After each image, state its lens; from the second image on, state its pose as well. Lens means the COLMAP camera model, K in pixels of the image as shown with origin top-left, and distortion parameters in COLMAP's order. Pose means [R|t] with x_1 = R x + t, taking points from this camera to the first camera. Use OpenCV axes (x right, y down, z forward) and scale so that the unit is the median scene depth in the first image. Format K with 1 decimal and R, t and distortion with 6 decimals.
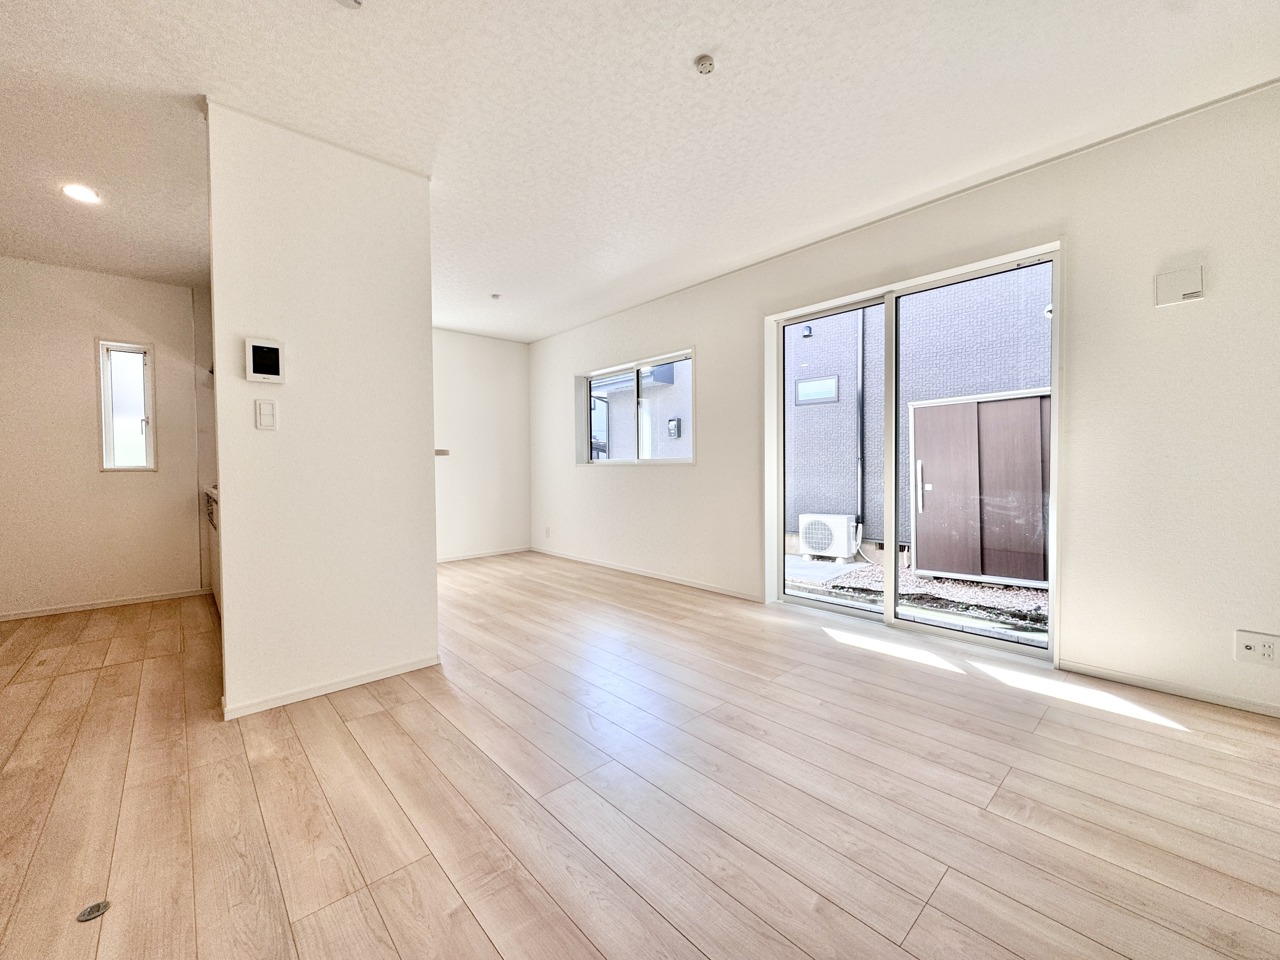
lens RADIAL K [[511.5, 0, 636.5], [0, 511.5, 477.7], [0, 0, 1]] dist [-0.002898, 0.000859]
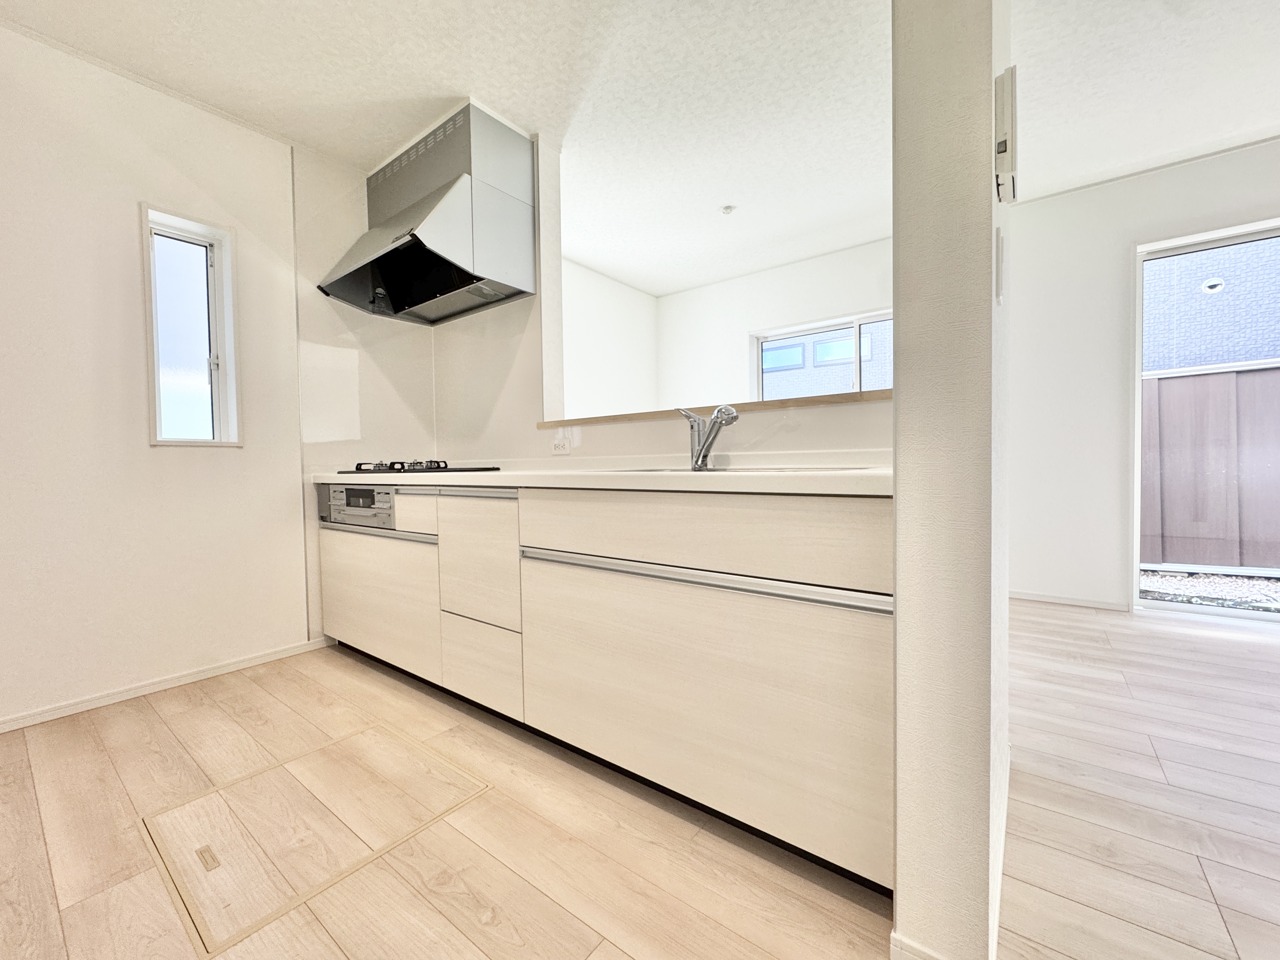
lens RADIAL K [[511.5, 0, 636.4], [0, 511.5, 477.1], [0, 0, 1]] dist [-0.002898, 0.000859]
pose [[0.983817, -0.012517, 0.178741, -0.959187], [0.012434, 0.999921, 0.001581, 0.042469], [-0.178747, 0.000667, 0.983895, 0.548399]]
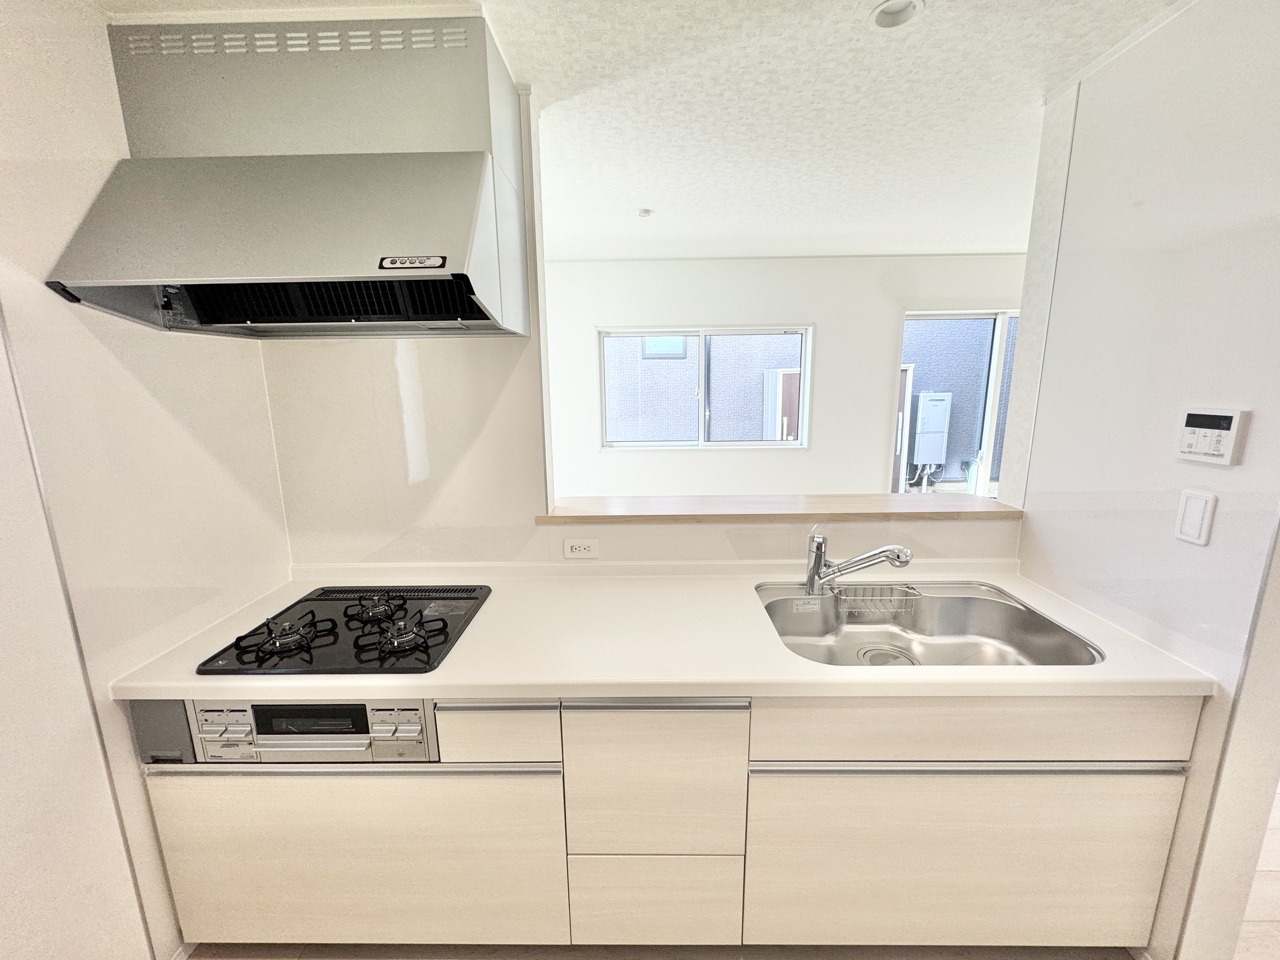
lens RADIAL K [[511.5, 0, 636.2], [0, 511.5, 479.1], [0, 0, 1]] dist [-0.002898, 0.000859]
pose [[0.680256, -0.139707, 0.719537, -1.398847], [0.024954, 0.985512, 0.167758, -0.241424], [-0.732550, -0.096163, 0.673887, 0.979134]]
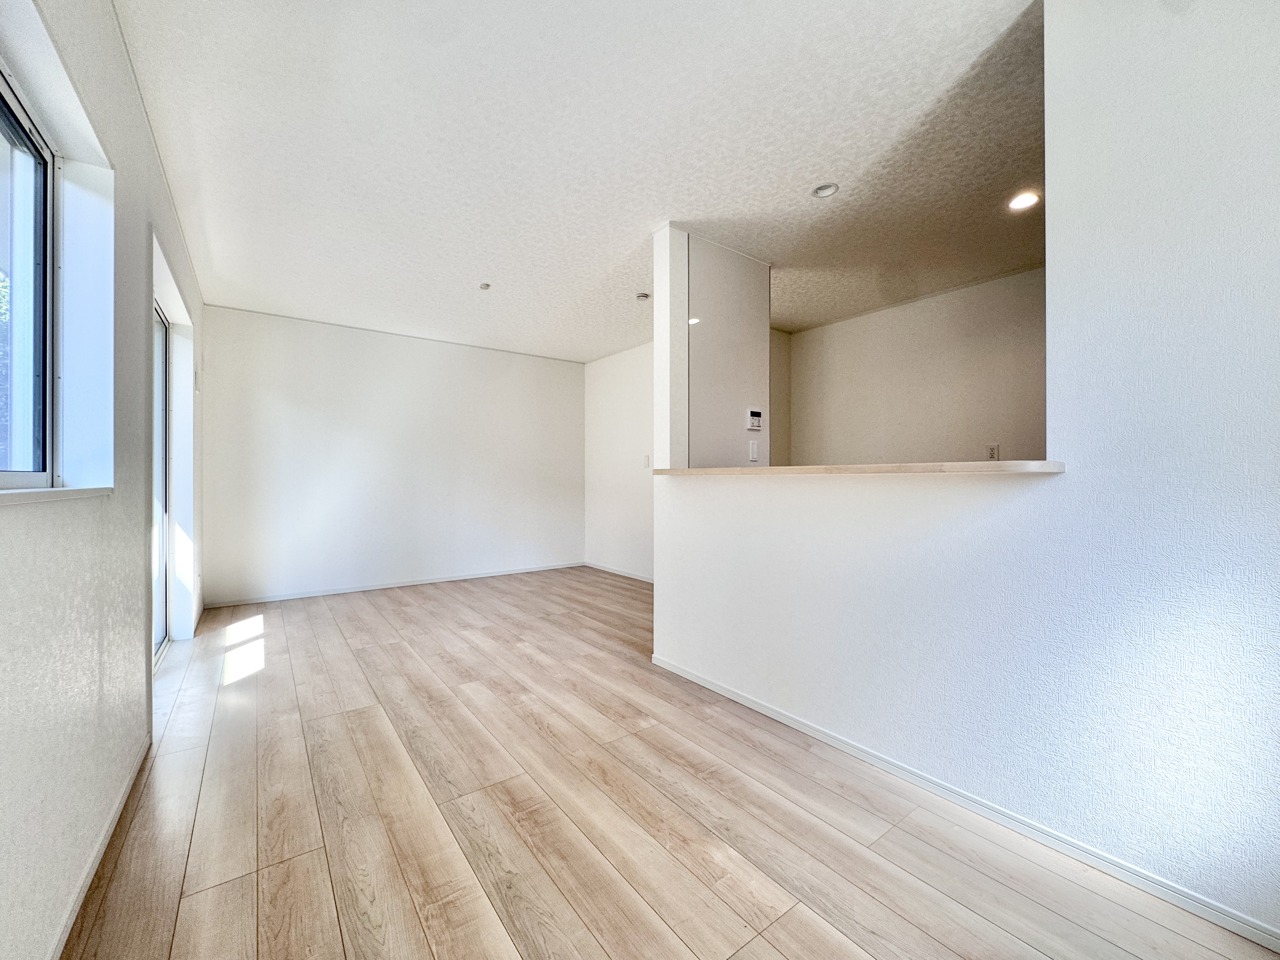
lens RADIAL K [[511.5, 0, 638.8], [0, 511.5, 481.4], [0, 0, 1]] dist [-0.002898, 0.000859]
pose [[-0.995921, 0.007077, 0.089956, -0.490310], [0.009720, 0.999533, 0.028977, -0.070326], [-0.089709, 0.029733, -0.995524, 2.247762]]
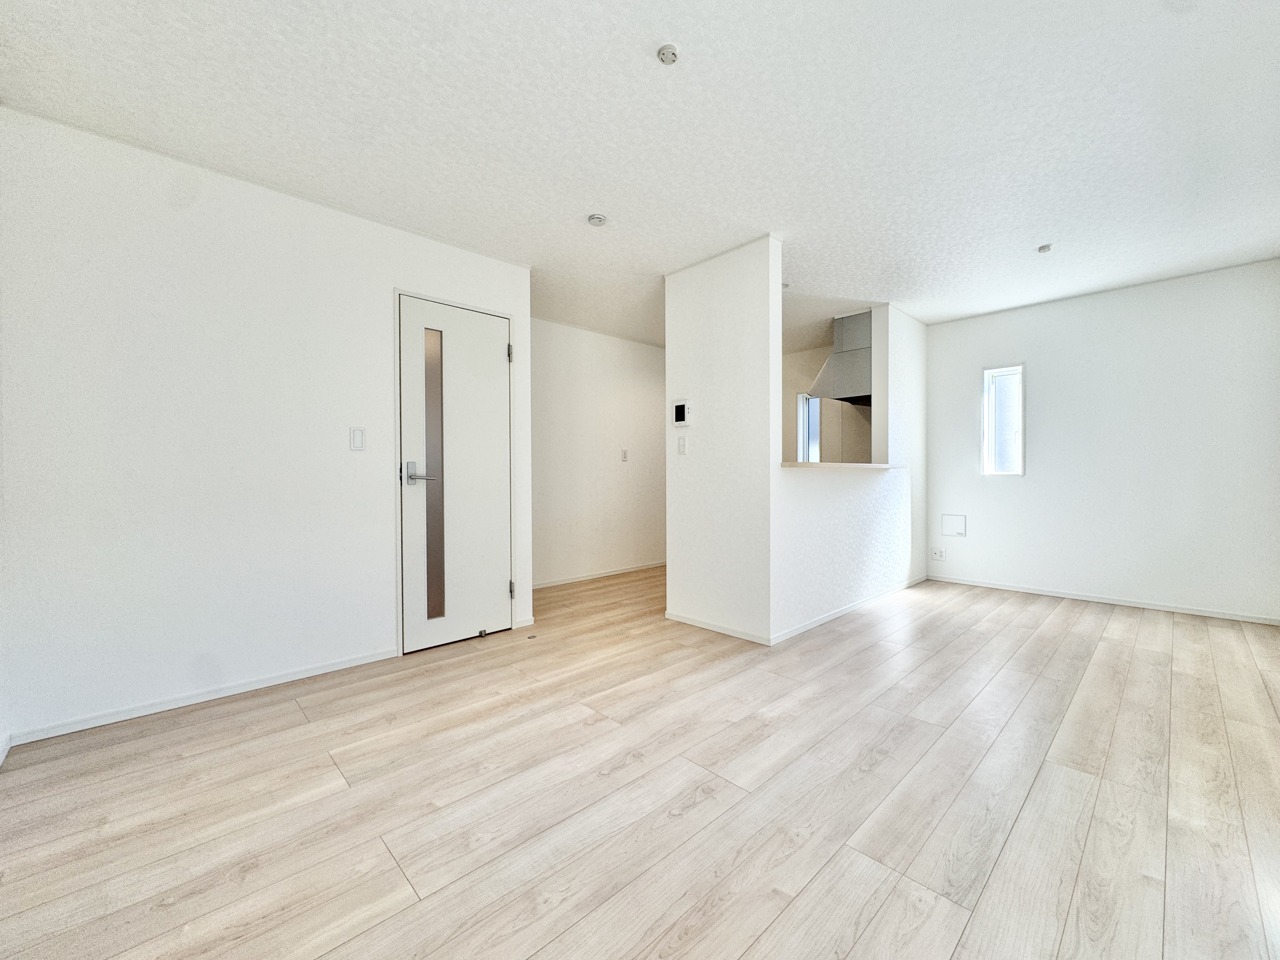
lens RADIAL K [[511.5, 0, 640.8], [0, 511.5, 480.7], [0, 0, 1]] dist [-0.002898, 0.000859]
pose [[0.026981, 0.022125, -0.999391, 0.815932], [-0.021449, 0.999538, 0.021549, -0.035304], [0.999406, 0.020855, 0.027443, 0.710819]]
